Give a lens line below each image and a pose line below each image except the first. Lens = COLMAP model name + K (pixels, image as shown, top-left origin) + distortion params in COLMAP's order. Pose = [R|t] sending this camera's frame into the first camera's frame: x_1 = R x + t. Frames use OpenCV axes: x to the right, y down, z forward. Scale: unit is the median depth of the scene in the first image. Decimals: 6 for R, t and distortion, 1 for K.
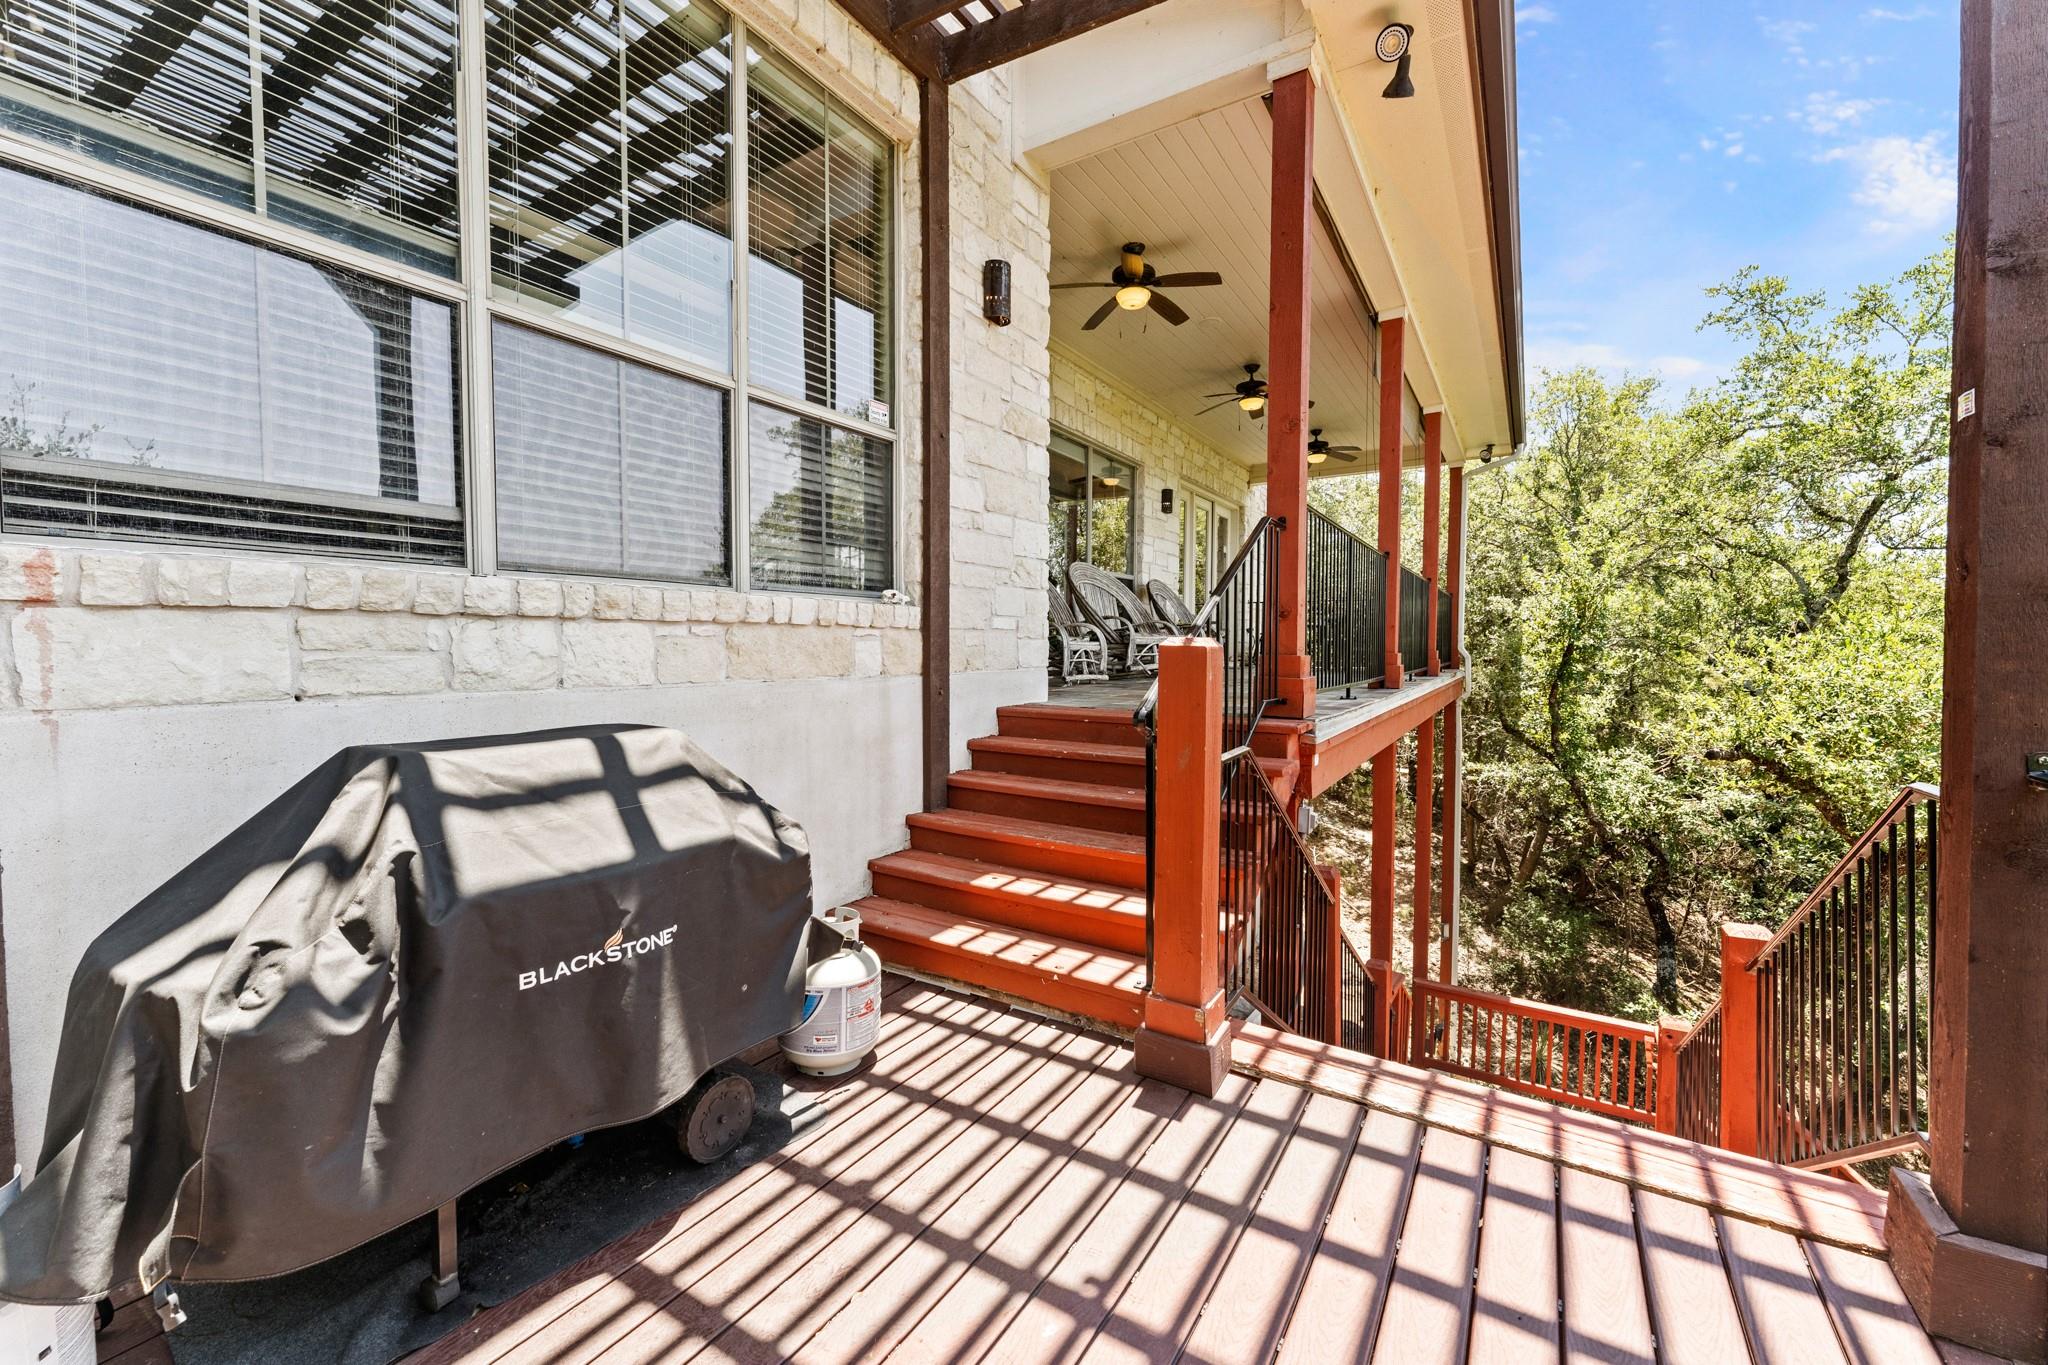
lens RADIAL K [[825.9, 0, 1011.2], [0, 825.9, 669.5], [0, 0, 1]] dist [0.000704, 0.000074]
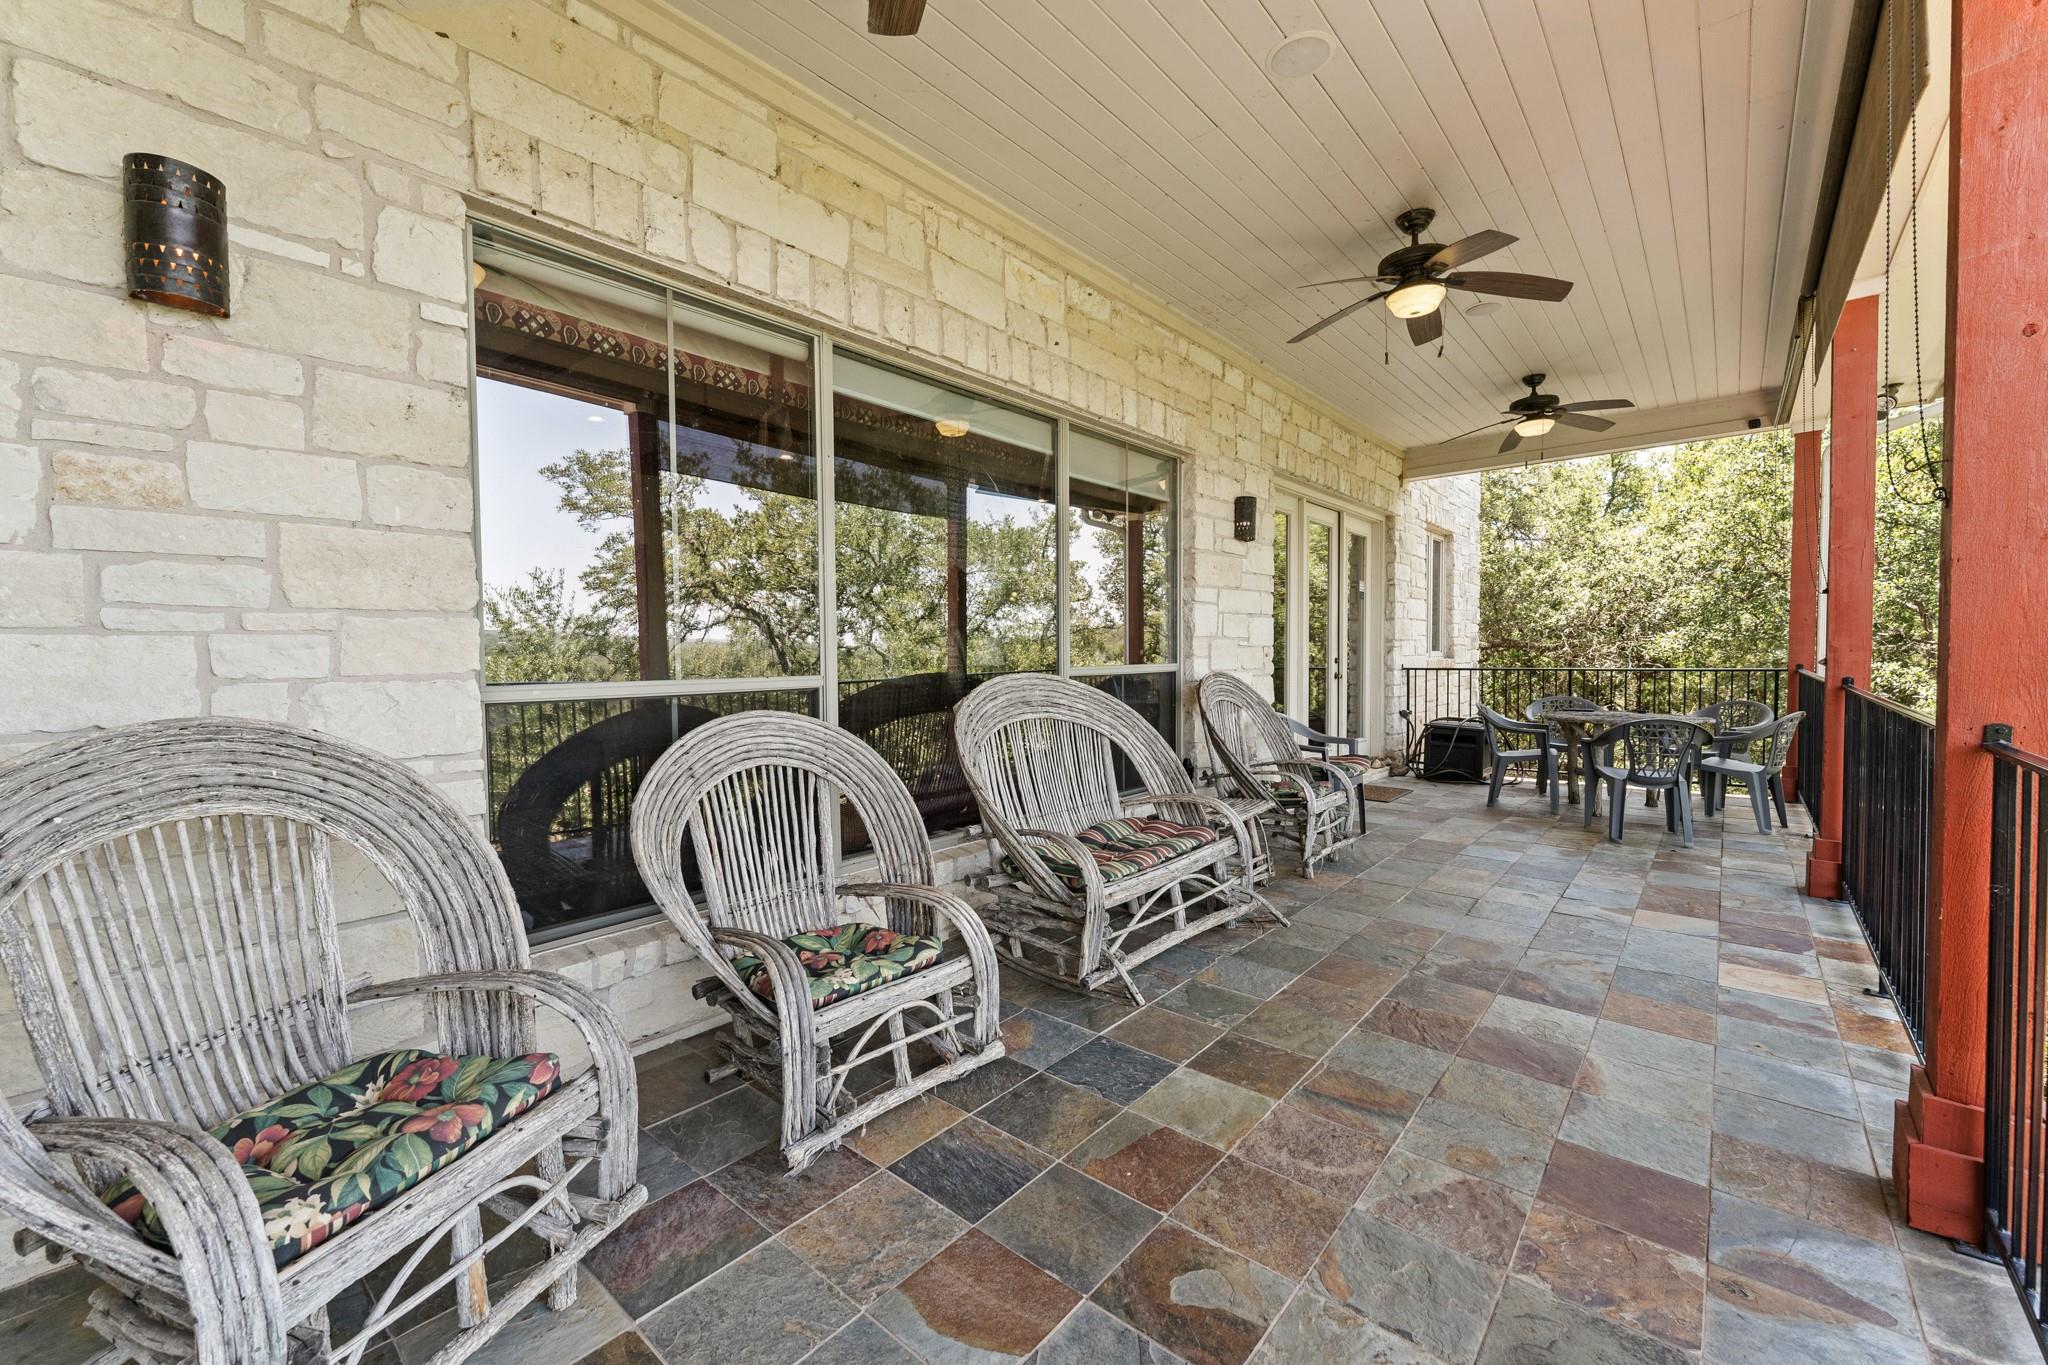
lens RADIAL K [[825.9, 0, 1011.2], [0, 825.9, 669.5], [0, 0, 1]] dist [0.000704, 0.000074]
pose [[0.987970, -0.007628, -0.154458, 0.121189], [0.006710, 0.999957, -0.006460, -0.103502], [0.154500, 0.005346, 0.987978, 0.446619]]
